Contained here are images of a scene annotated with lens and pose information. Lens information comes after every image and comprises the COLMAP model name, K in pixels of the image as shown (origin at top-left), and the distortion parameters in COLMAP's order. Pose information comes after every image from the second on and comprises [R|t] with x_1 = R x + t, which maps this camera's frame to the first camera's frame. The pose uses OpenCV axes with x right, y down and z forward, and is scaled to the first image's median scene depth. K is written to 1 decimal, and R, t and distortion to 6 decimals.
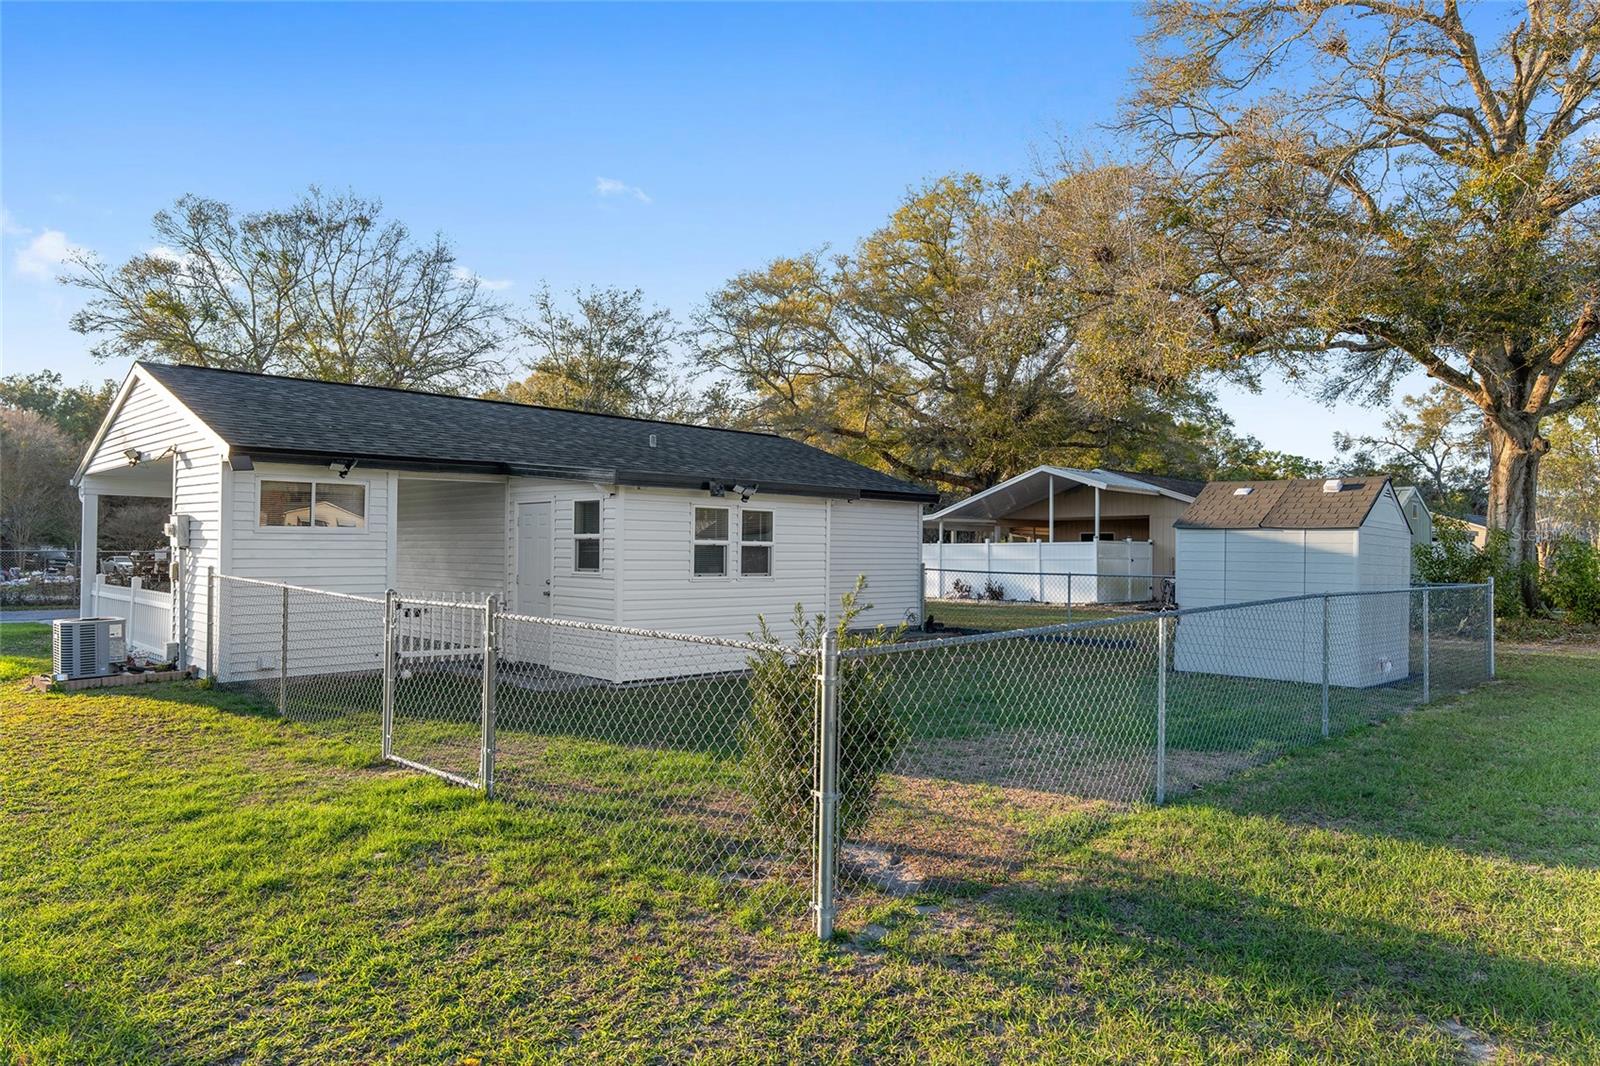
lens RADIAL K [[1019.2, 0, 800.8], [0, 1019.2, 537.4], [0, 0, 1]] dist [0.004102, 0.001919]
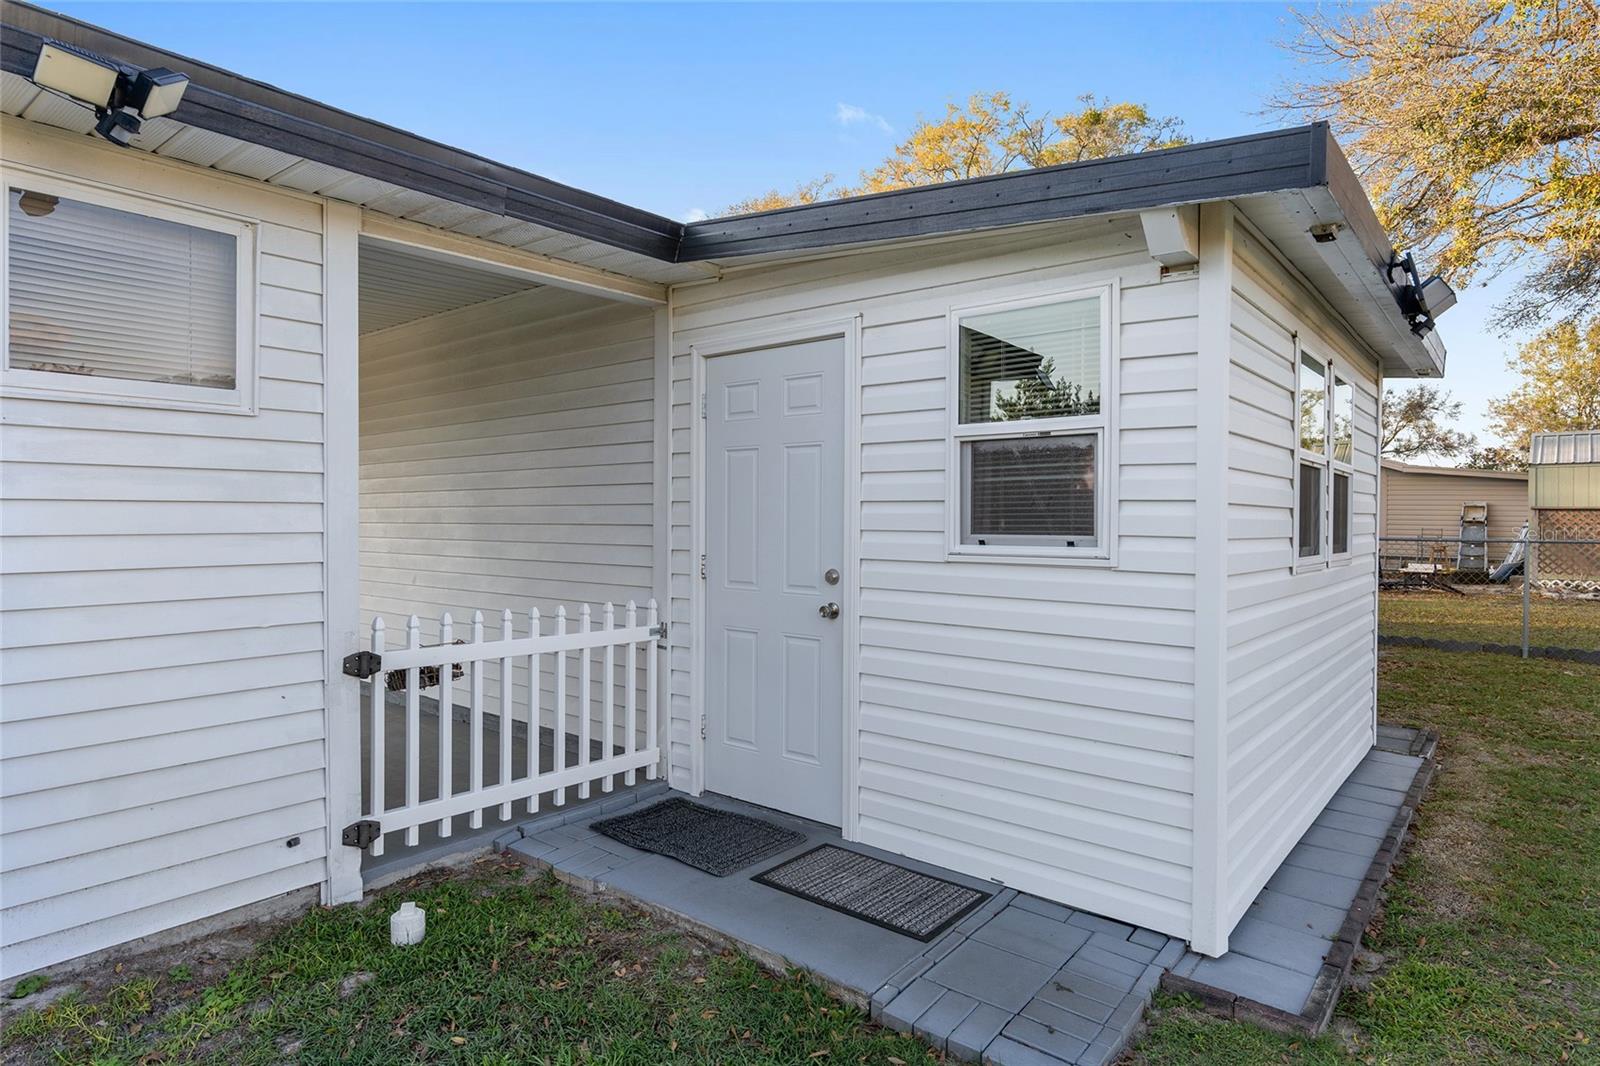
lens RADIAL K [[896.2, 0, 800.0], [0, 896.2, 533.0], [0, 0, 1]] dist [0.001280, -0.000274]
pose [[0.994944, -0.005502, 0.100281, -0.126092], [0.002575, 0.999567, 0.029299, 0.009124], [-0.100399, -0.028893, 0.994528, 0.311072]]
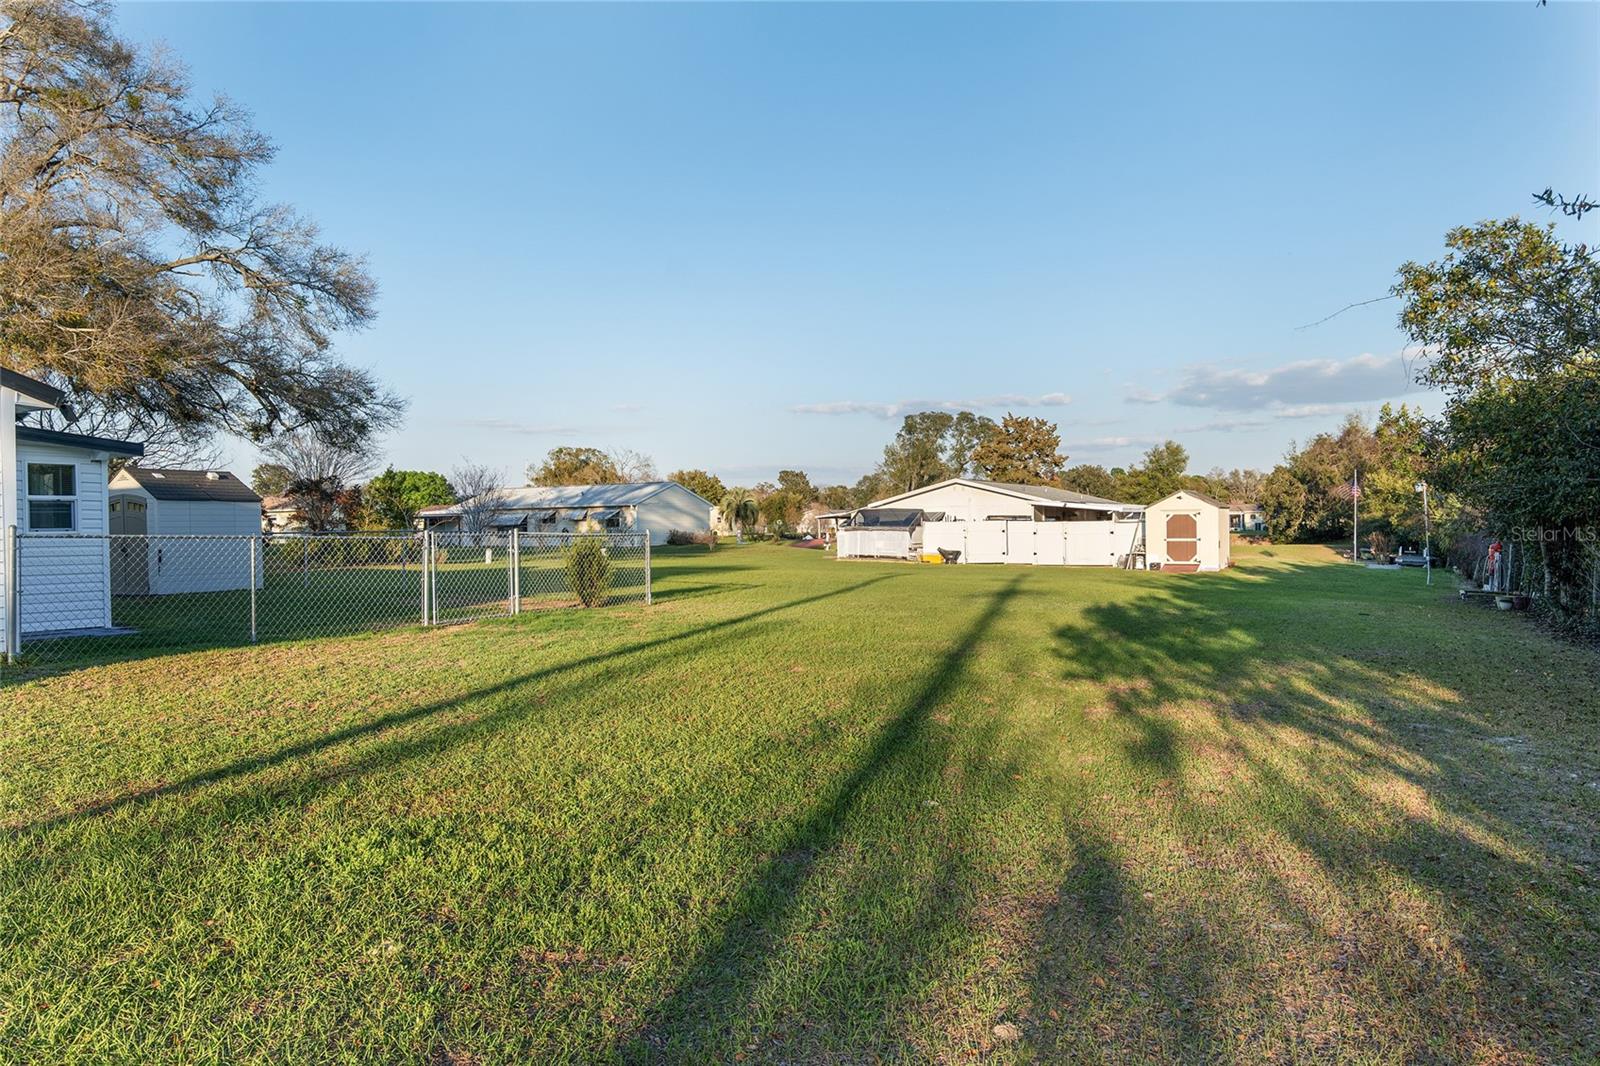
lens RADIAL K [[1042.7, 0, 802.5], [0, 1042.7, 532.5], [0, 0, 1]] dist [0.004076, 0.000546]
pose [[-0.269077, -0.014409, 0.963011, -0.608190], [-0.002112, 0.999894, 0.014371, 0.007185], [-0.963116, 0.001834, -0.269079, 0.226790]]
